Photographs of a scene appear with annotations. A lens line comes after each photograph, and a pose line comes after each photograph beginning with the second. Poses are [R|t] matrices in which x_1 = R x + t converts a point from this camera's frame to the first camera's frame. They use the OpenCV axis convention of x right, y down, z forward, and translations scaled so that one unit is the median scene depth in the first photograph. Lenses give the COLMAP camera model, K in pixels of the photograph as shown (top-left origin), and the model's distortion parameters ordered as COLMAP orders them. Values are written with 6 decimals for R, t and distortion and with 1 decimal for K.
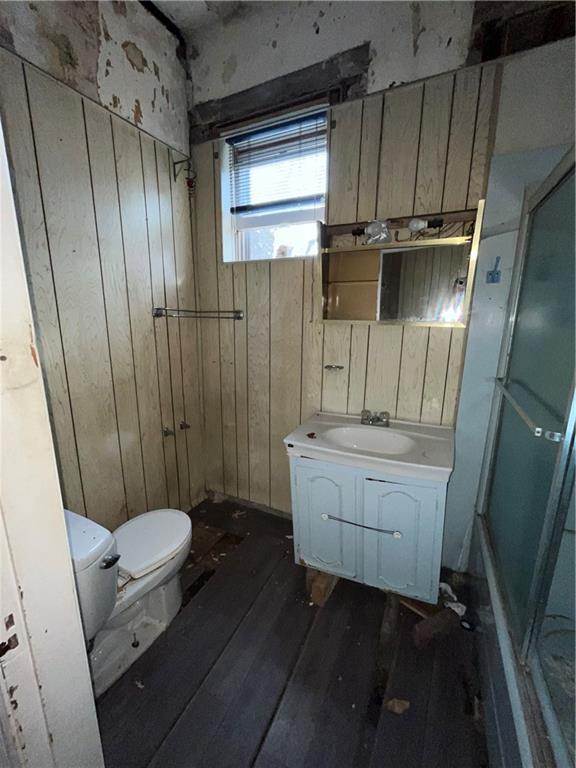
lens RADIAL K [[315.3, 0, 288.0], [0, 315.3, 384.0], [0, 0, 1]] dist [-0.002594, -0.000233]
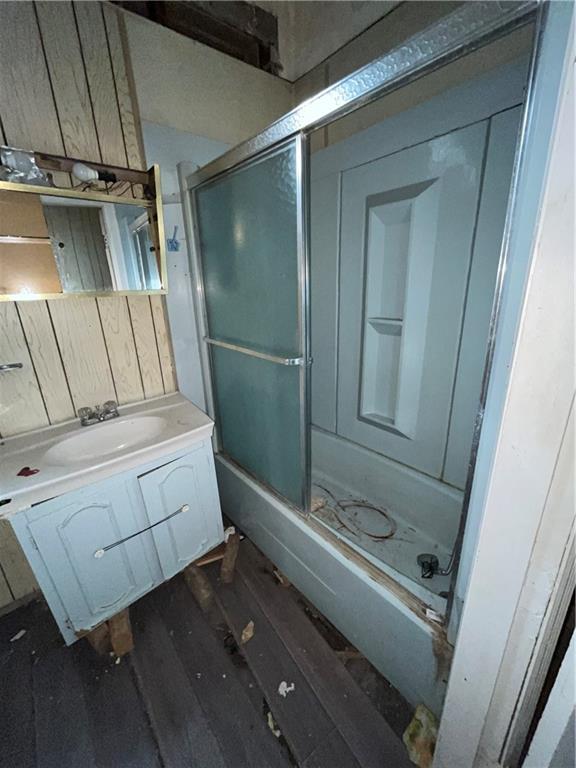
lens RADIAL K [[315.3, 0, 288.0], [0, 315.3, 384.0], [0, 0, 1]] dist [-0.002594, -0.000233]
pose [[0.401060, -0.298715, 0.865980, -0.239567], [0.232188, 0.947617, 0.219343, -0.032736], [-0.886138, 0.113100, 0.449409, 0.201061]]
